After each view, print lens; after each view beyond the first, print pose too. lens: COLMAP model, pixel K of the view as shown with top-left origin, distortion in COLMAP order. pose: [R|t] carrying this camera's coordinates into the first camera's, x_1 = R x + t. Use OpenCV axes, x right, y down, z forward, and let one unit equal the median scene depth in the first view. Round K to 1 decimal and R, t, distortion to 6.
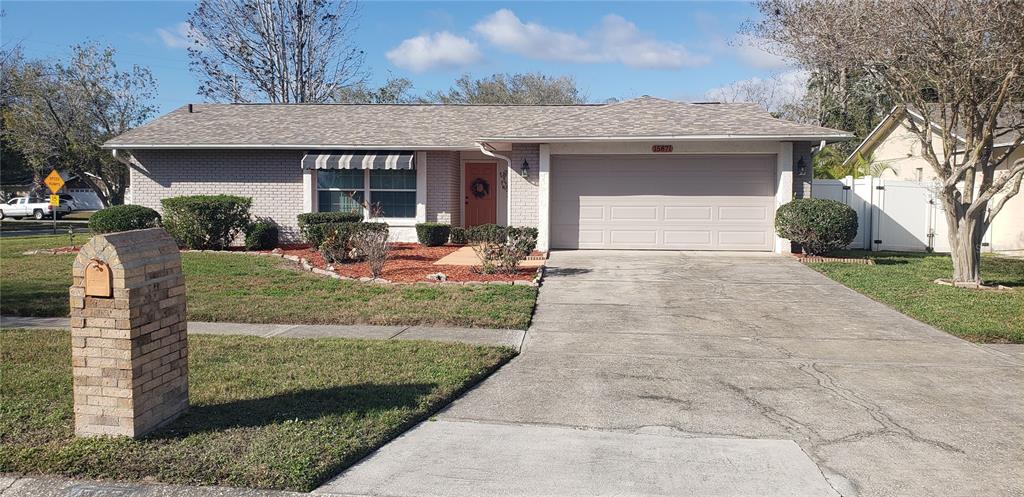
lens RADIAL K [[772.3, 0, 515.9], [0, 772.3, 248.8], [0, 0, 1]] dist [0.079159, -0.000015]
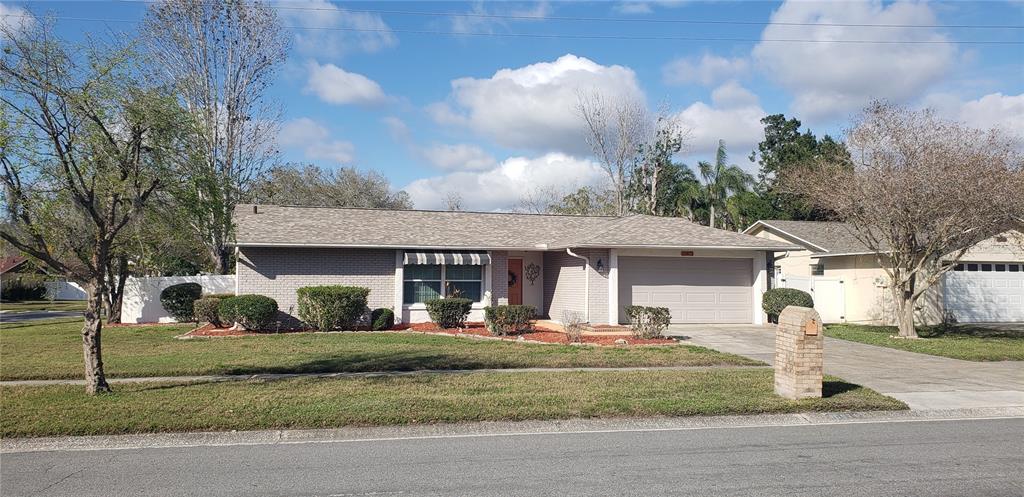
lens RADIAL K [[772.3, 0, 505.2], [0, 772.3, 249.8], [0, 0, 1]] dist [0.079159, -0.000015]
pose [[0.932921, 0.013835, 0.359816, -0.566831], [0.025585, 0.994189, -0.104562, 0.008130], [-0.359172, 0.106754, 0.927146, -0.210607]]
